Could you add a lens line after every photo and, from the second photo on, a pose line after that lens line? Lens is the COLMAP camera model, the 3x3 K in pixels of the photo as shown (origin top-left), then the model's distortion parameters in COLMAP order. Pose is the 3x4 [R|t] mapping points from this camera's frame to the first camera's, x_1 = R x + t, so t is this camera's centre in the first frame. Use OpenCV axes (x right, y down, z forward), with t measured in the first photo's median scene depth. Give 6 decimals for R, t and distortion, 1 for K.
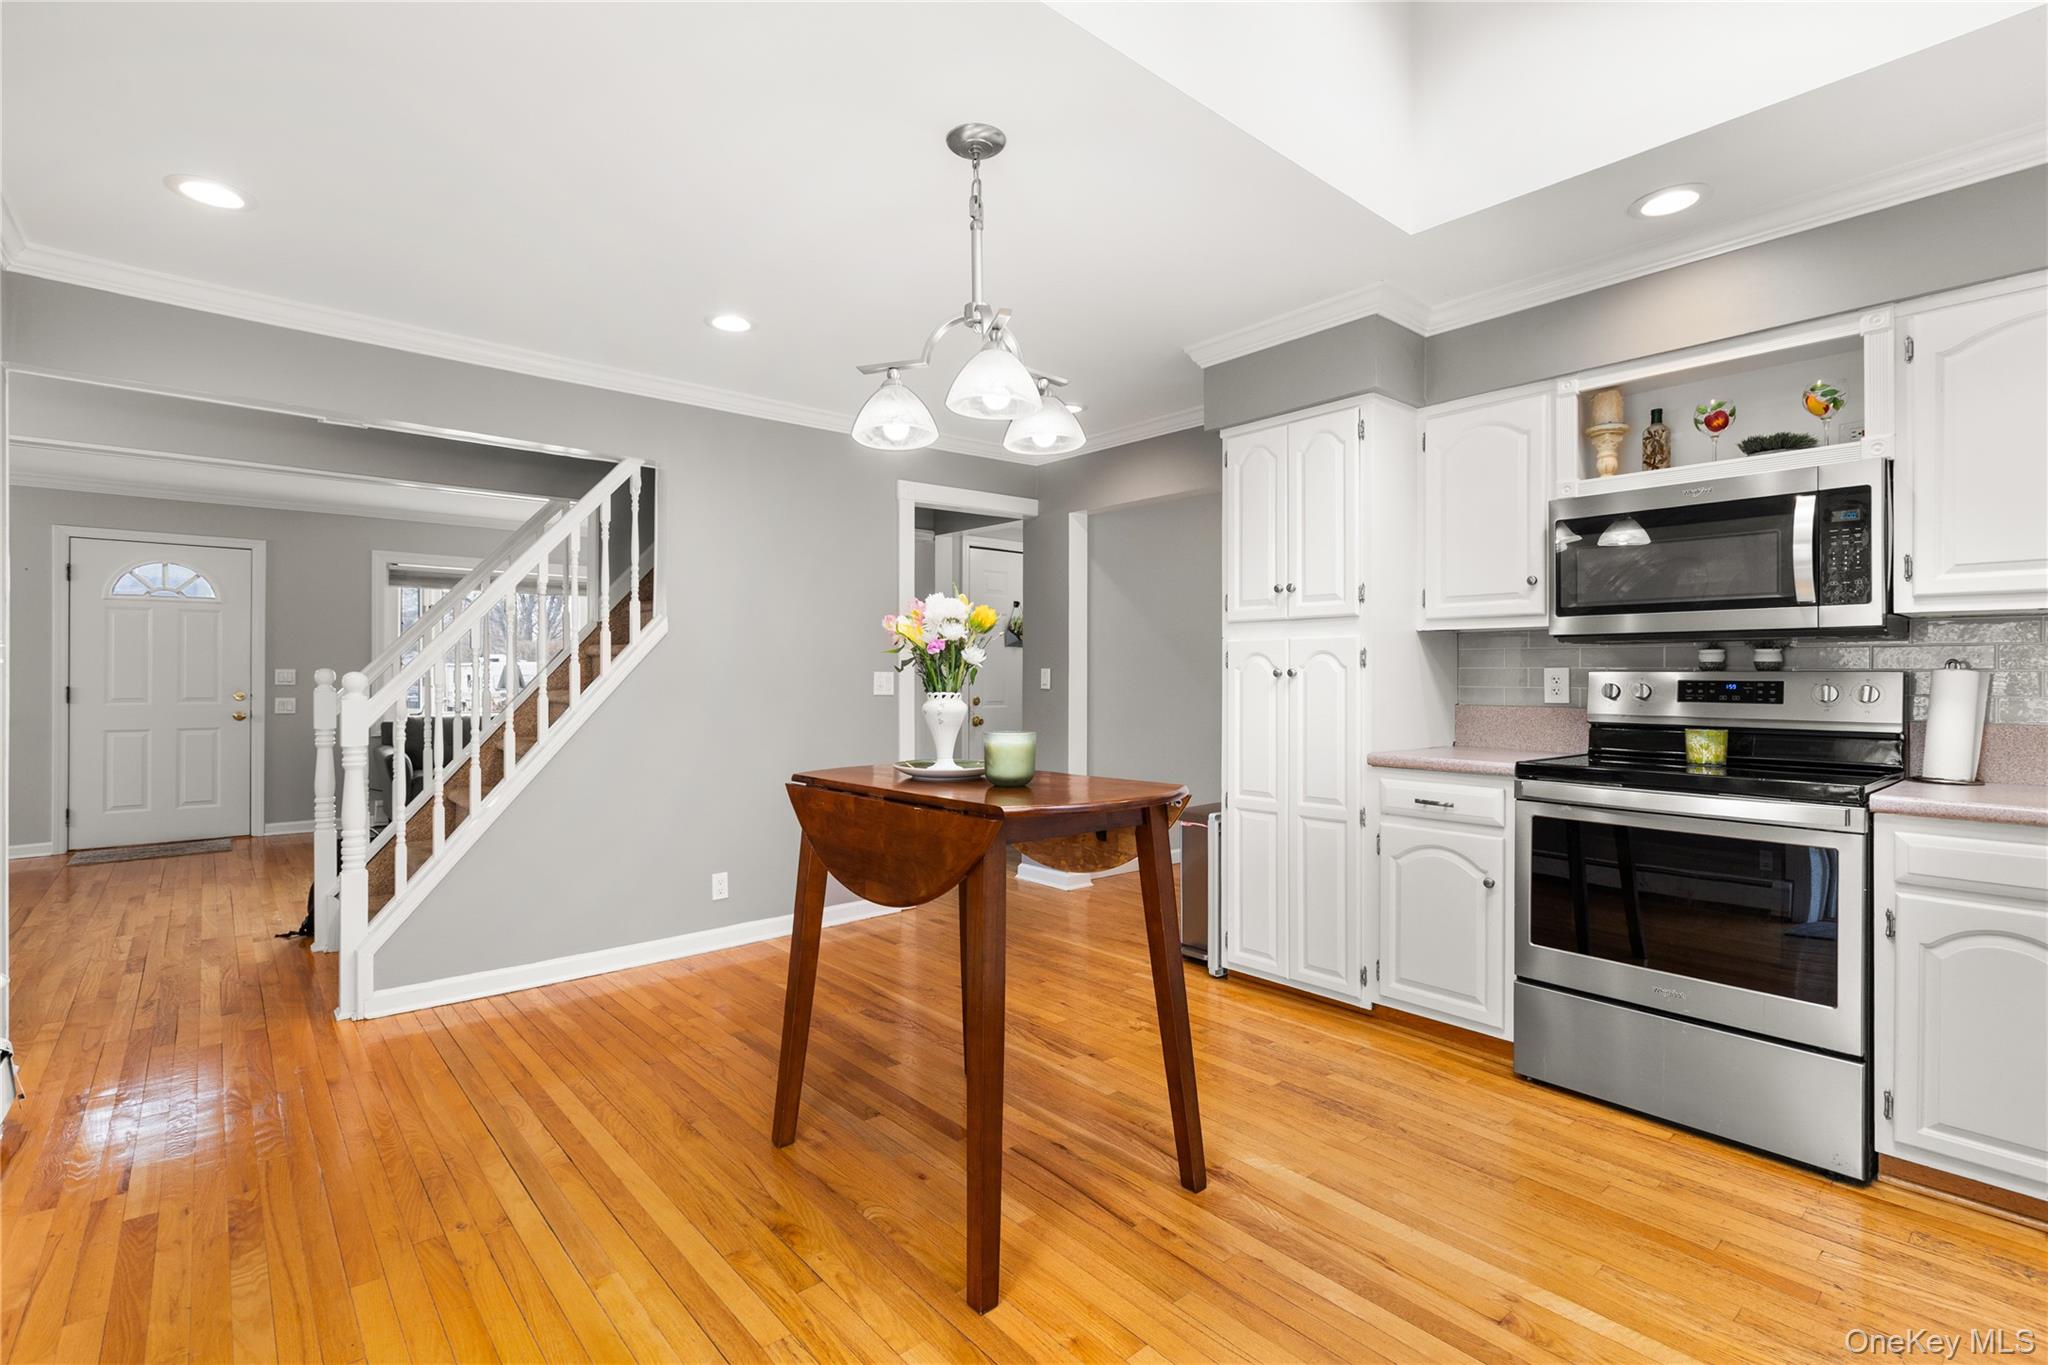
lens RADIAL K [[932.7, 0, 1018.1], [0, 932.7, 673.6], [0, 0, 1]] dist [0.002490, -0.000113]
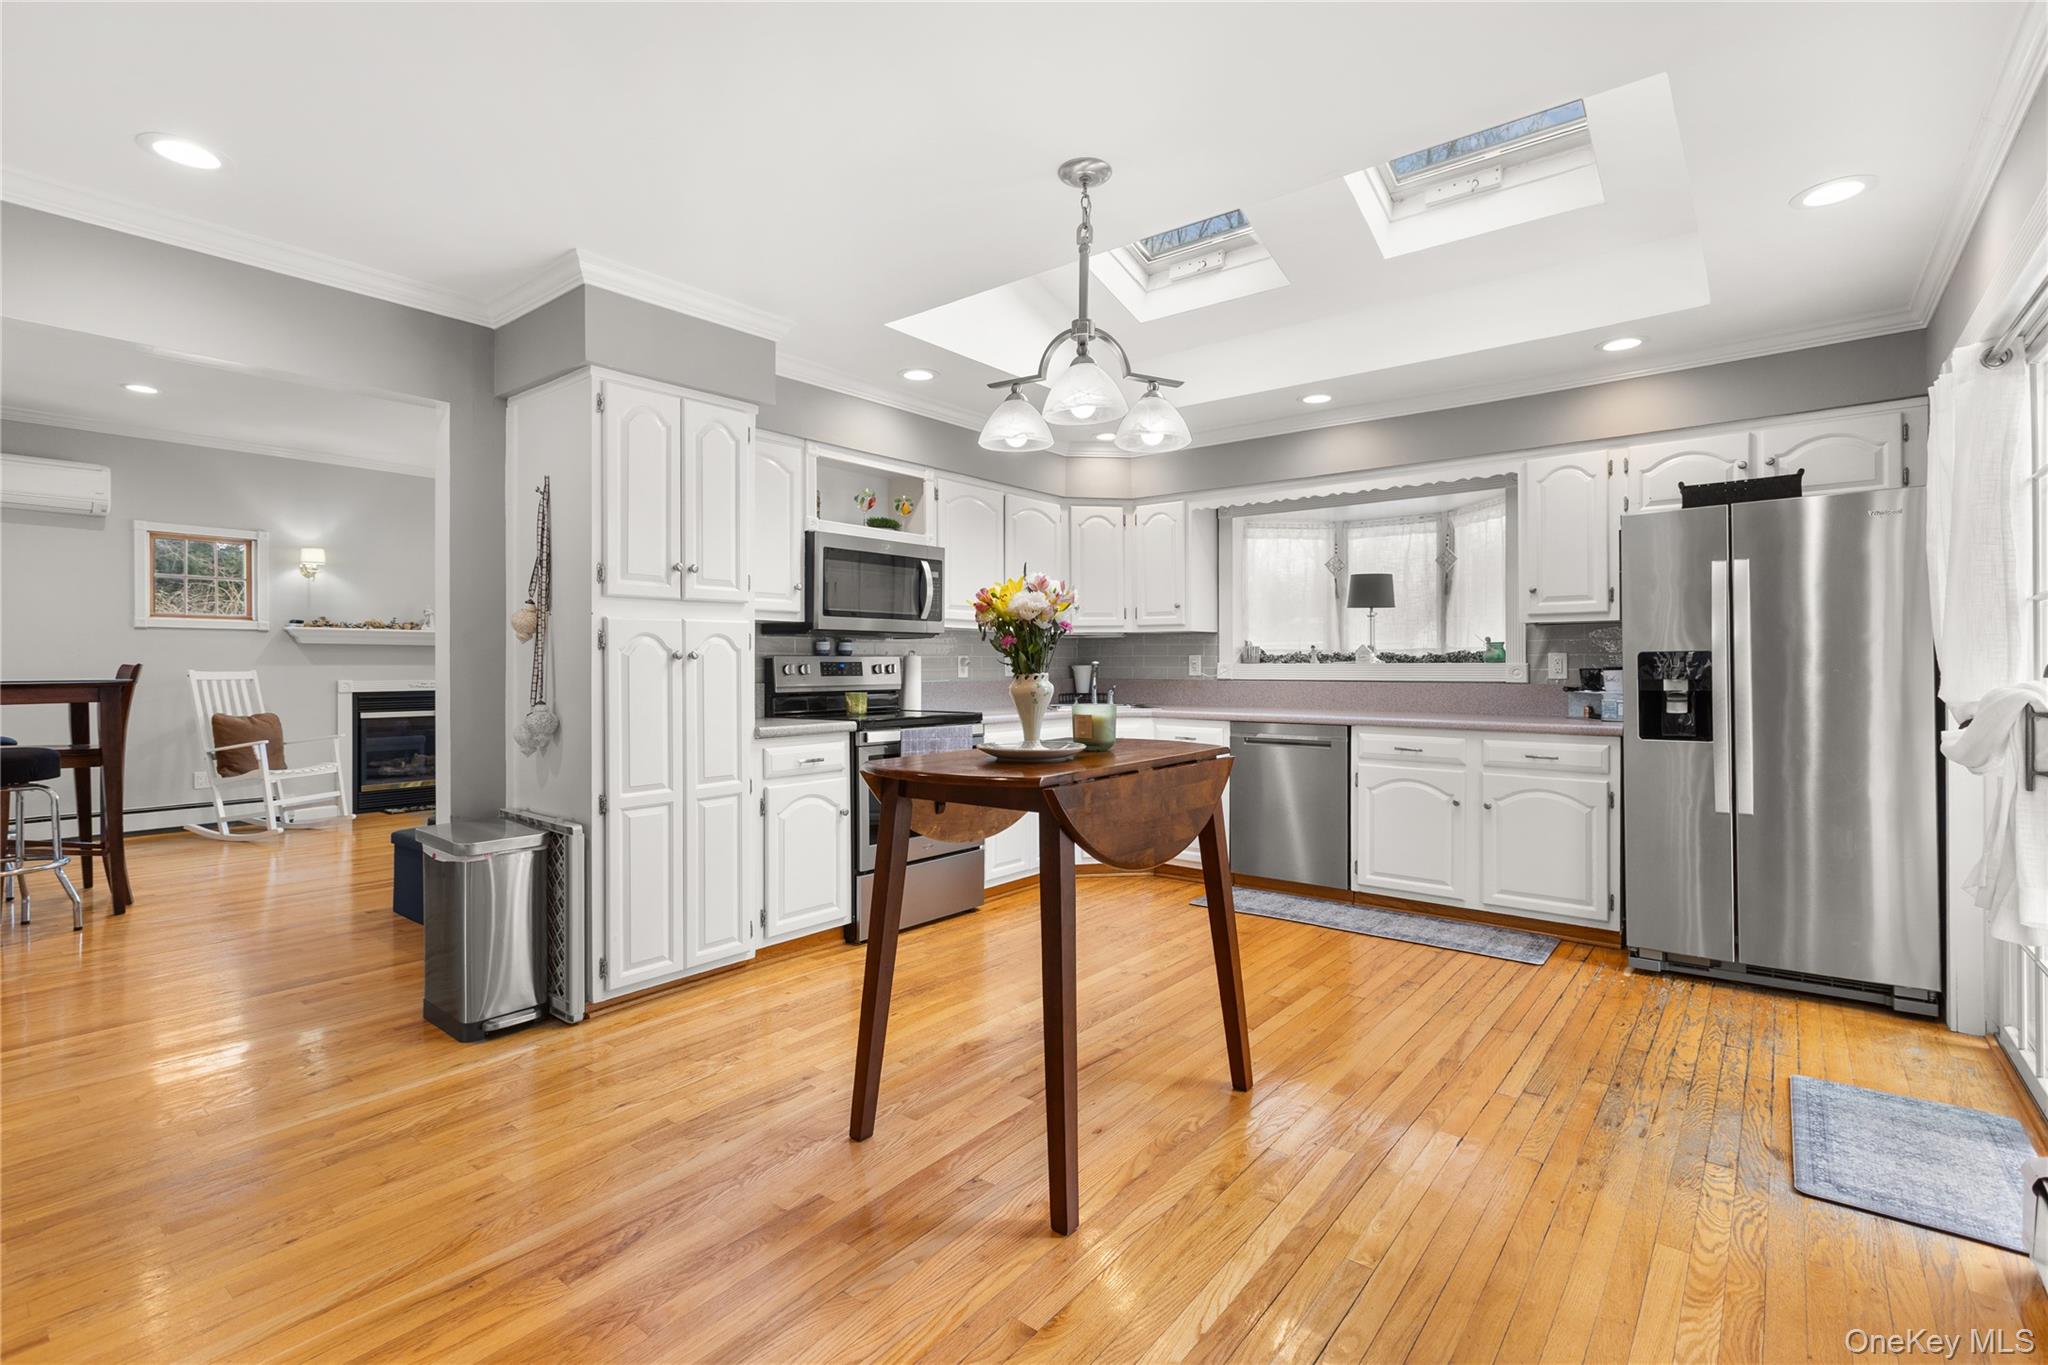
lens RADIAL K [[946.2, 0, 1021.4], [0, 946.2, 655.3], [0, 0, 1]] dist [-0.000763, -0.000372]
pose [[-0.181468, 0.006228, 0.983377, -0.844447], [-0.001732, 0.999976, -0.006653, 0.006028], [-0.983395, -0.002910, -0.181452, 0.945529]]
